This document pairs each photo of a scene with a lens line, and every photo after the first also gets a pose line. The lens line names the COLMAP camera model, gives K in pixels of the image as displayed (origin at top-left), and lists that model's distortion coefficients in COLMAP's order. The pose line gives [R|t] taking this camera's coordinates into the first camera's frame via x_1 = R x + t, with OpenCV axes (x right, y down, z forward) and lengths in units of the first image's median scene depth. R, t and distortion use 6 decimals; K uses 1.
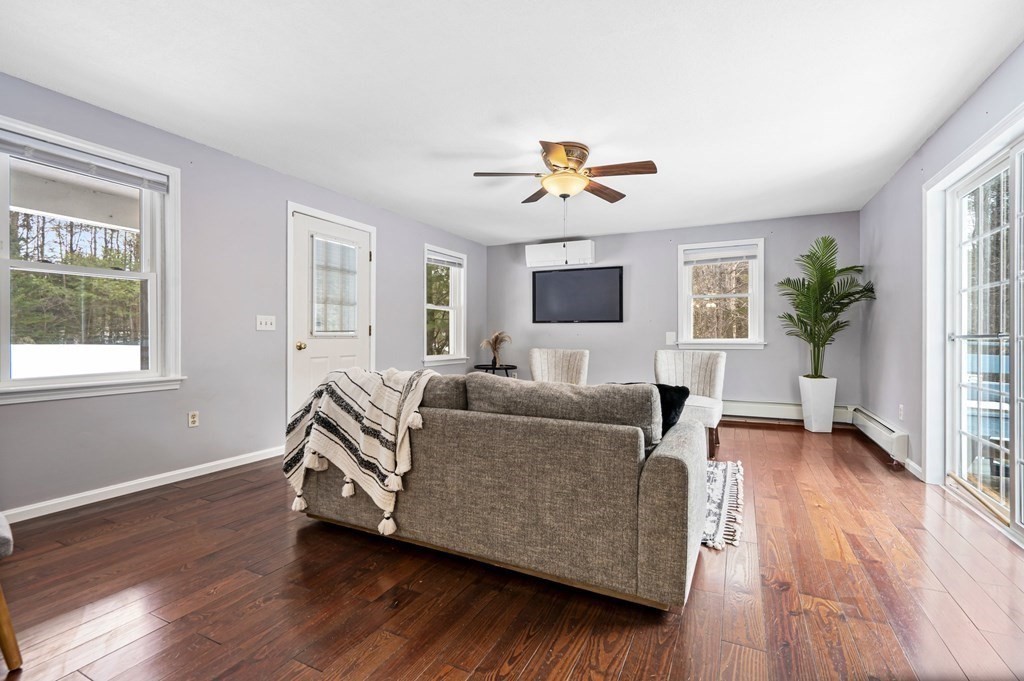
lens RADIAL K [[467.1, 0, 511.3], [0, 467.1, 335.1], [0, 0, 1]] dist [-0.000680, 0.000142]
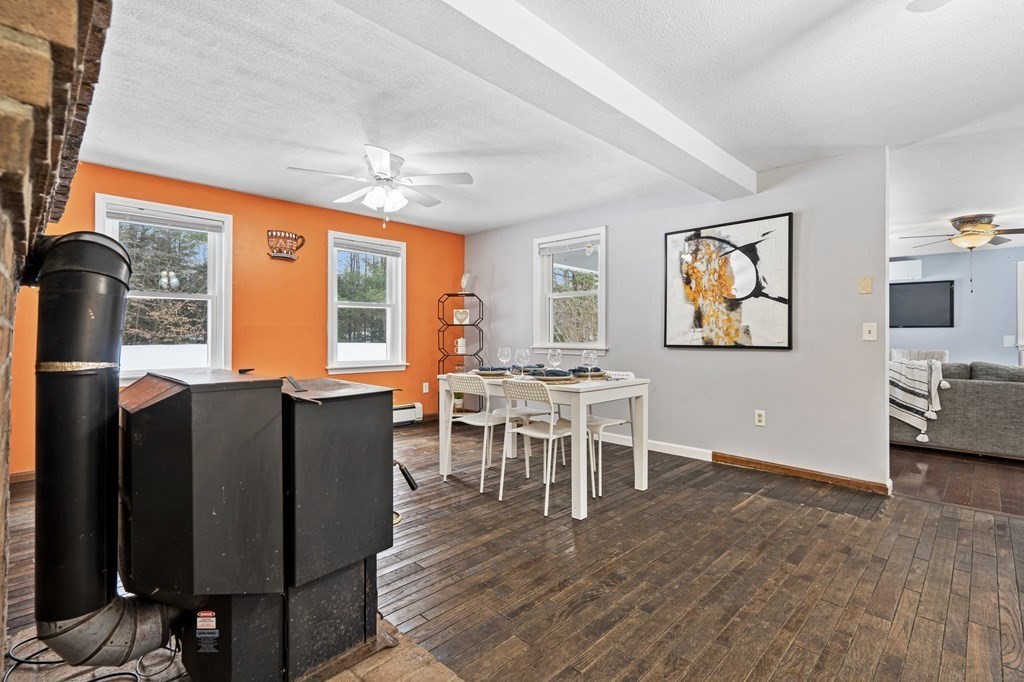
lens RADIAL K [[481.7, 0, 507.7], [0, 481.7, 333.8], [0, 0, 1]] dist [-0.000903, -0.000134]
pose [[0.948804, -0.001629, -0.315861, -1.291007], [0.001231, 0.999998, -0.001459, -0.030916], [0.315863, 0.000995, 0.948804, -1.491335]]
